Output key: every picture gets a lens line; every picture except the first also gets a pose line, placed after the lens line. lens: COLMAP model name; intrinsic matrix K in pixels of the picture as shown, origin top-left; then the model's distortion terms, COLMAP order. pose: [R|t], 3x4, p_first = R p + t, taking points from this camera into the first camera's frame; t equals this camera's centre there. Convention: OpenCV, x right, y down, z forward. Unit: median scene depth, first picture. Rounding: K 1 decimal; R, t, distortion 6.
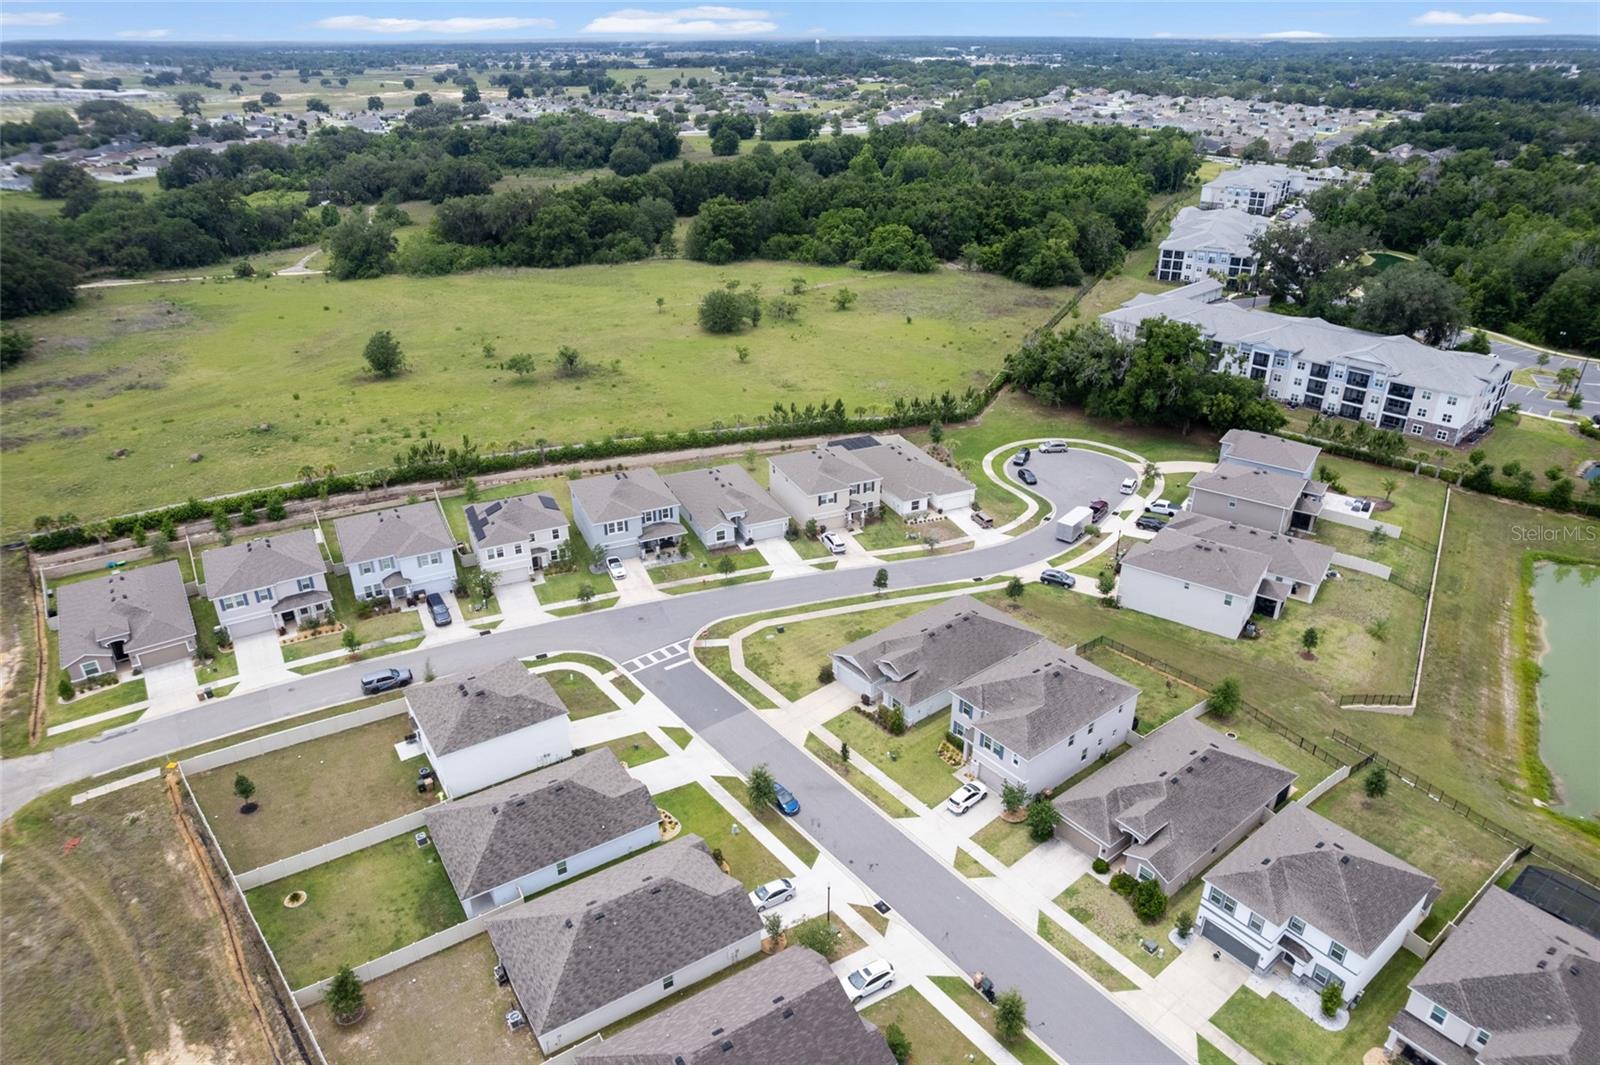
lens RADIAL K [[1026.4, 0, 807.1], [0, 1026.4, 537.0], [0, 0, 1]] dist [-0.082544, 0.075129]
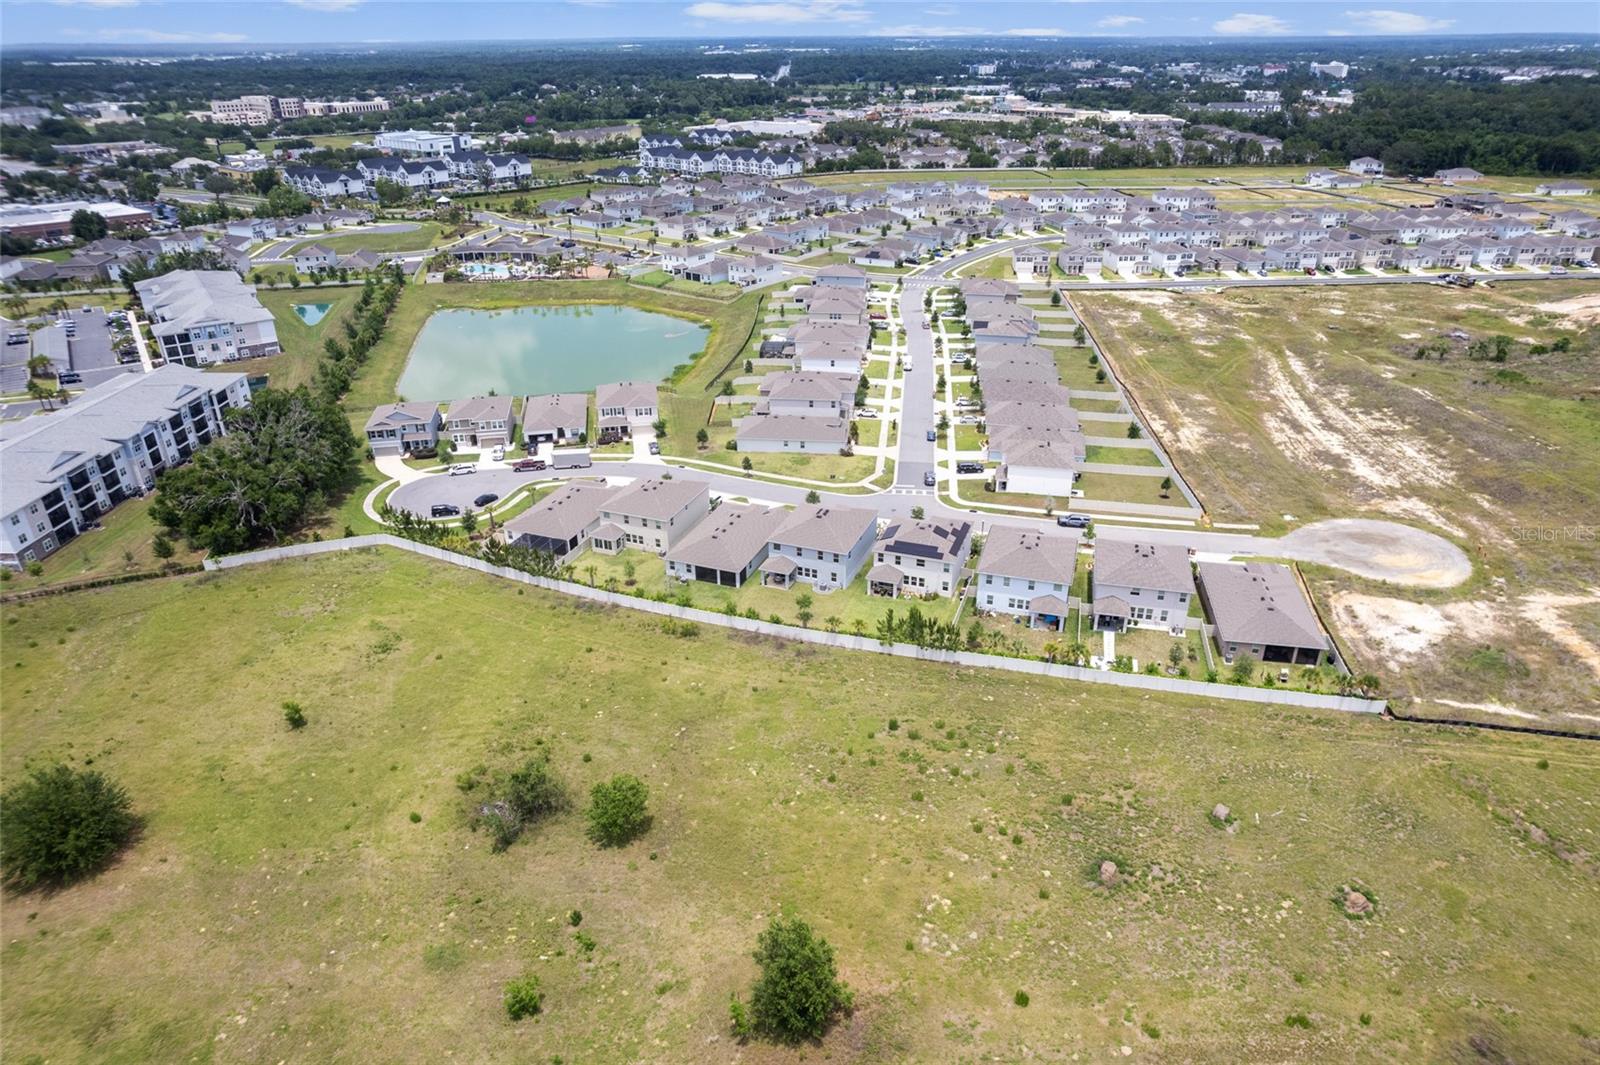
lens RADIAL K [[1026.4, 0, 803.6], [0, 1026.4, 543.5], [0, 0, 1]] dist [-0.082544, 0.075129]
pose [[-0.707333, -0.311160, 0.634713, -0.804584], [0.324797, 0.654446, 0.682793, -0.728349], [-0.627843, 0.689115, -0.361847, 1.332816]]
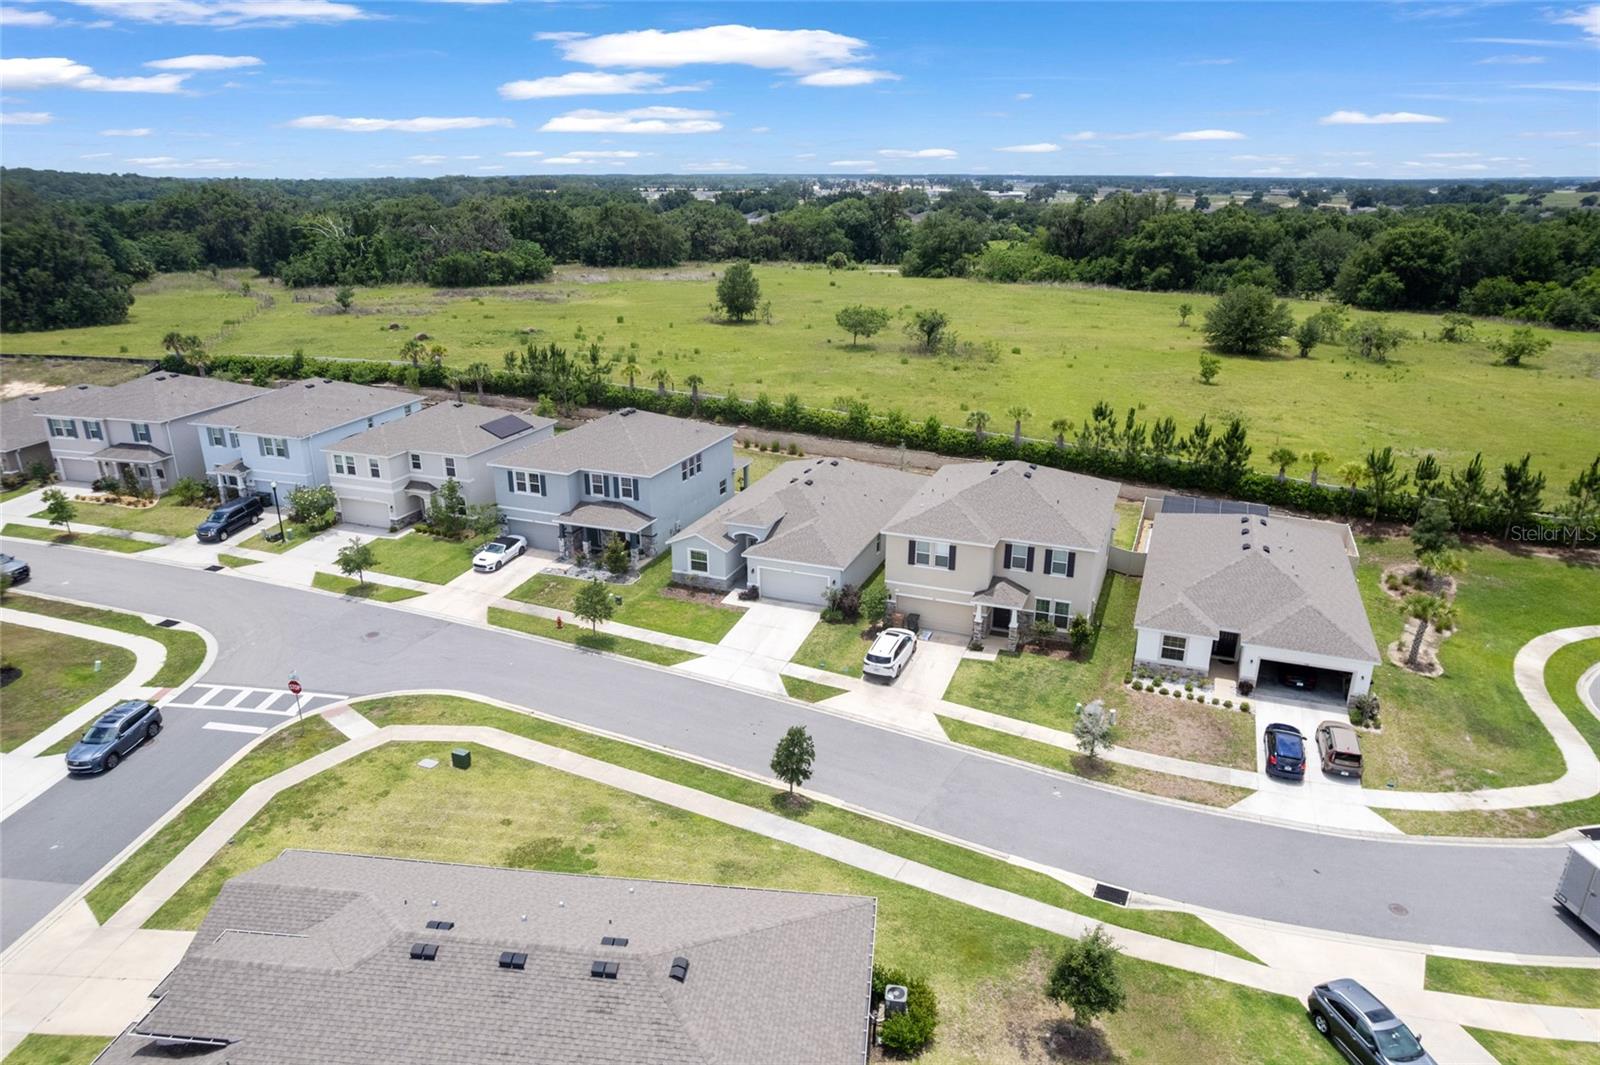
lens RADIAL K [[1026.4, 0, 803.8], [0, 1026.4, 541.8], [0, 0, 1]] dist [-0.082544, 0.075129]
pose [[0.705547, 0.244128, -0.665285, 0.248977], [-0.318254, 0.947949, 0.010339, -0.028464], [0.633181, 0.204435, 0.746518, 0.625976]]
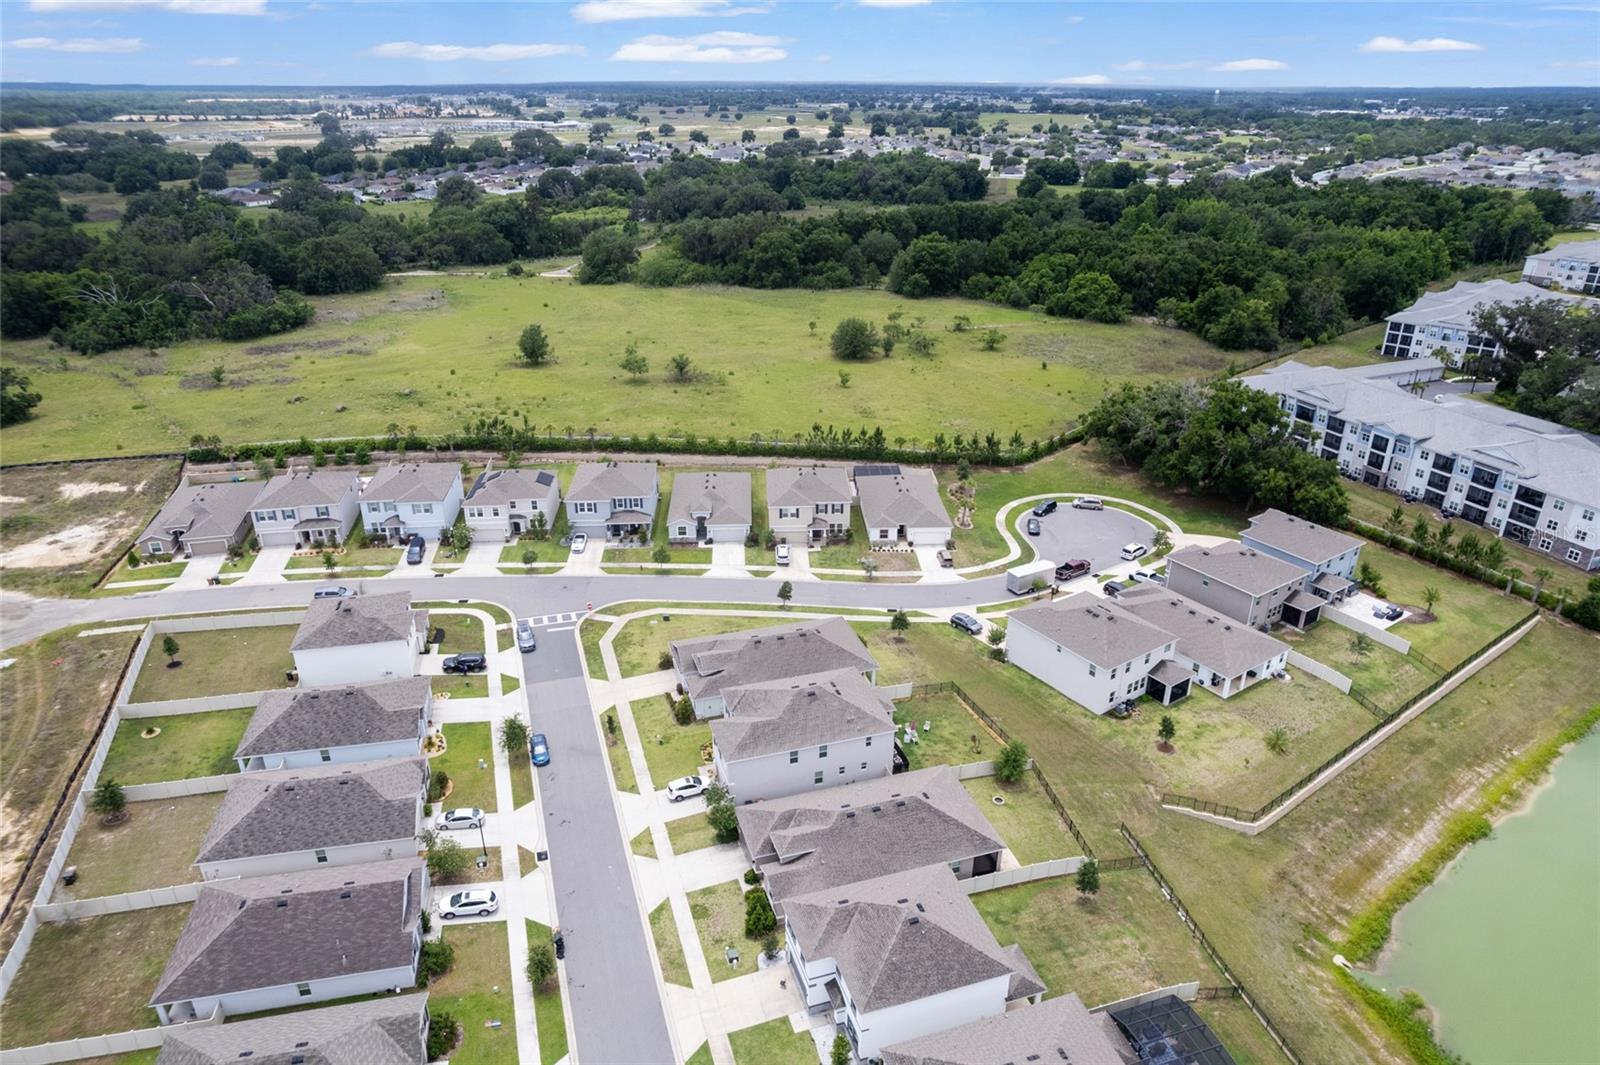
lens RADIAL K [[1026.4, 0, 806.5], [0, 1026.4, 538.6], [0, 0, 1]] dist [-0.082544, 0.075129]
pose [[0.935306, 0.151852, -0.319599, 0.357404], [-0.163329, 0.986528, -0.009250, -0.004578], [0.313889, 0.060851, 0.947508, 0.019897]]
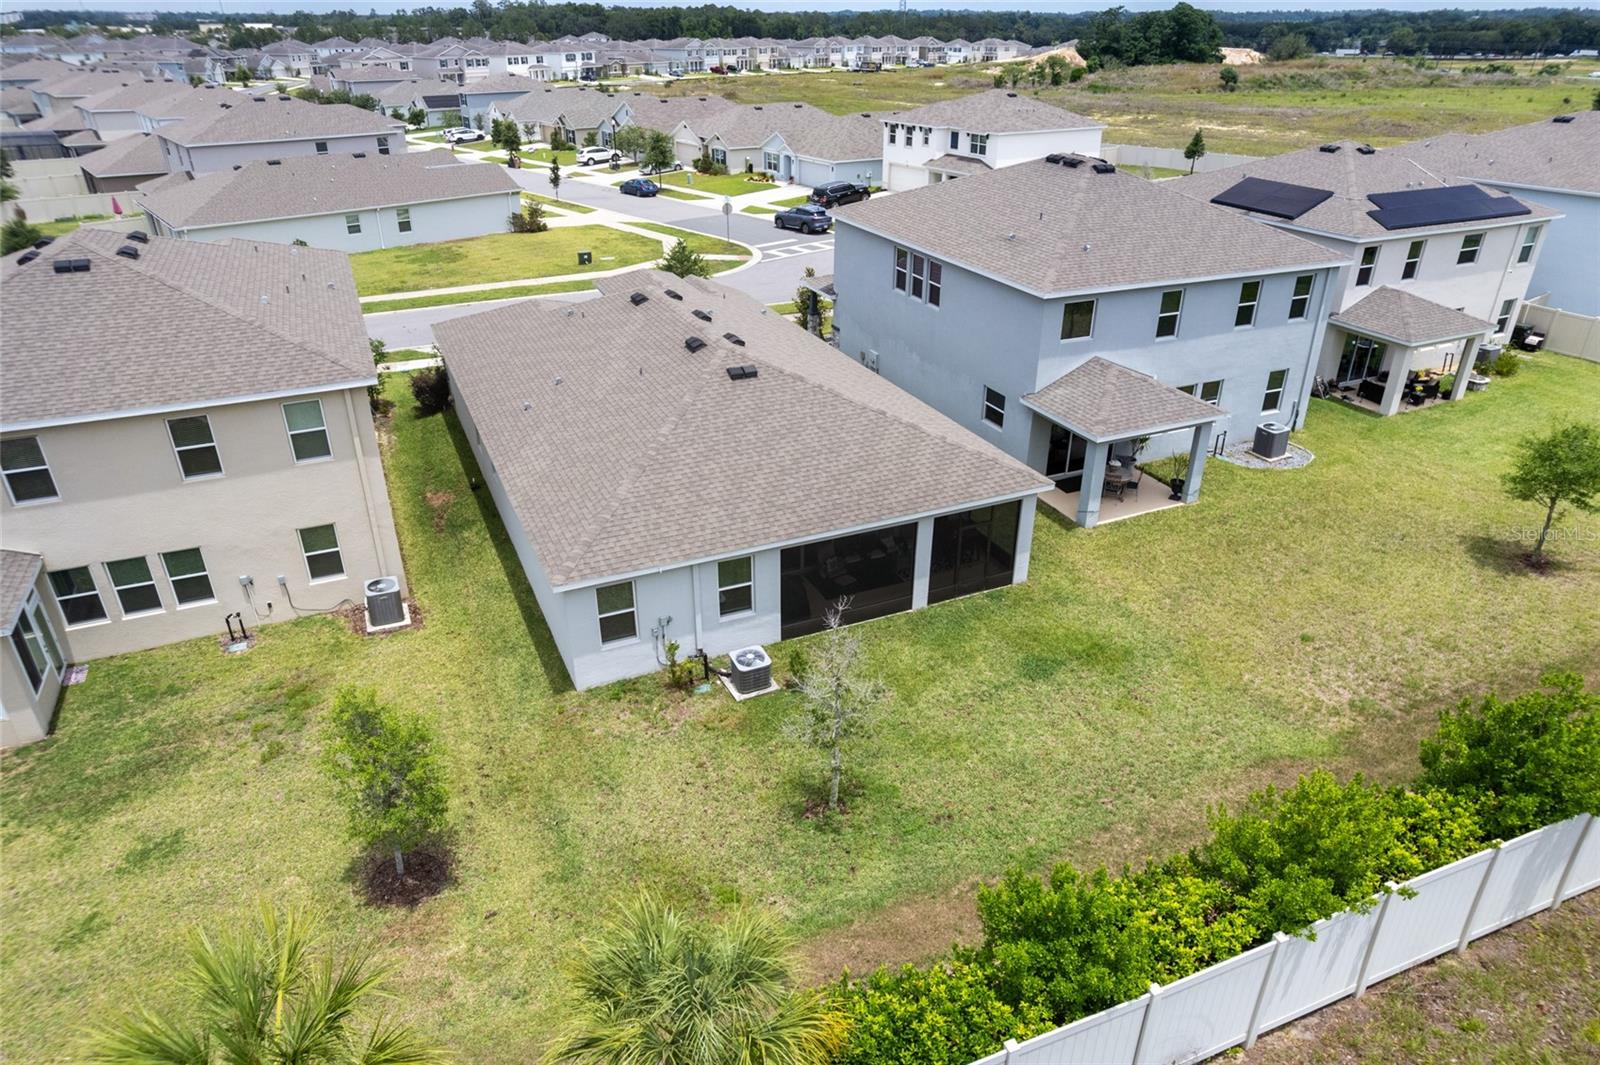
lens RADIAL K [[1026.4, 0, 807.5], [0, 1026.4, 545.8], [0, 0, 1]] dist [-0.082544, 0.075129]
pose [[-0.999917, 0.005934, -0.011435, -0.104961], [-0.005829, 0.583165, 0.812333, -0.191657], [0.011489, 0.812332, -0.583082, 1.141603]]
